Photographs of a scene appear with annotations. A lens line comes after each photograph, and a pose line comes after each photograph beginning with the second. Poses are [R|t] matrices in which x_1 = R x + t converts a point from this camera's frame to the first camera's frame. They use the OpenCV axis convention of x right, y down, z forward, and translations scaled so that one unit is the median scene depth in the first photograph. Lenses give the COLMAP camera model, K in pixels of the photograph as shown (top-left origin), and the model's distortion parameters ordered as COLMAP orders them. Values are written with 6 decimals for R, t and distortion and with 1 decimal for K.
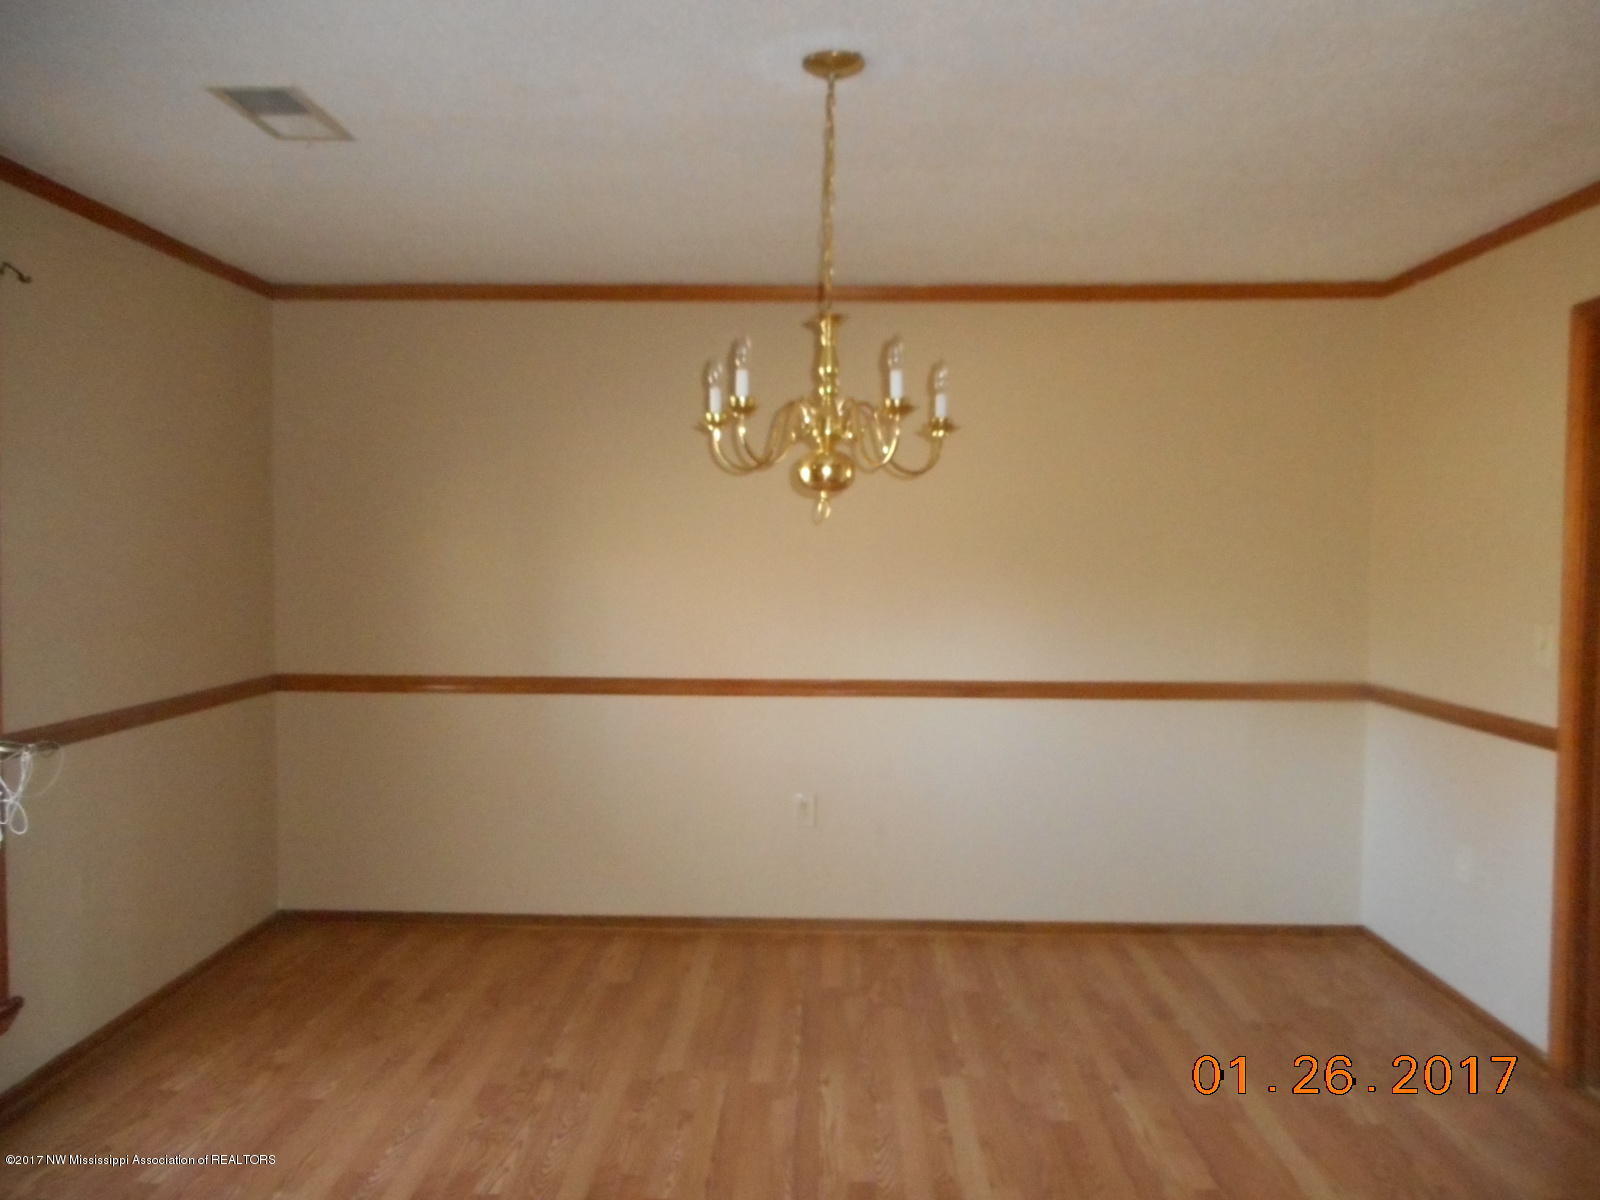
lens RADIAL K [[1183.2, 0, 800.0], [0, 1183.2, 600.0], [0, 0, 1]] dist [-0.000461, 0.000058]
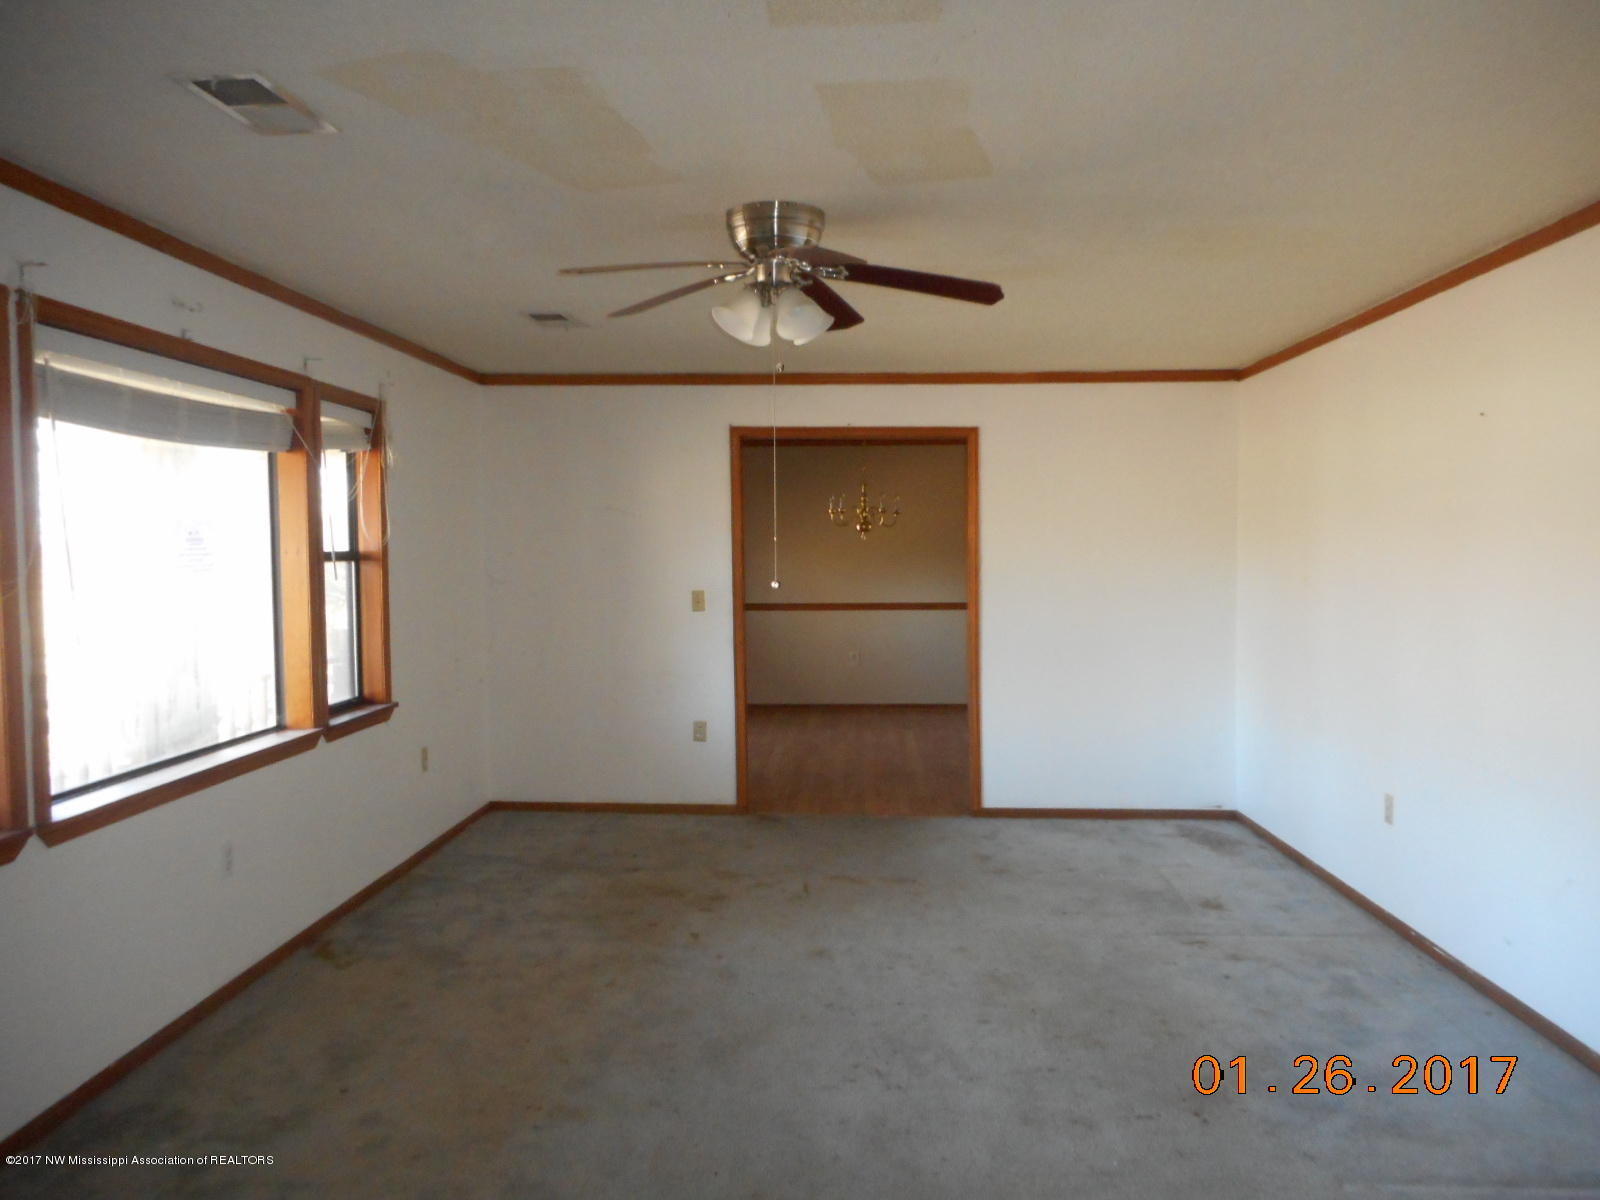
lens RADIAL K [[1183.2, 0, 800.0], [0, 1183.2, 600.0], [0, 0, 1]] dist [-0.000461, 0.000058]
pose [[0.999525, -0.004972, -0.030417, -0.017362], [0.004723, 0.999955, -0.008270, 0.040960], [0.030457, 0.008122, 0.999503, -0.728053]]
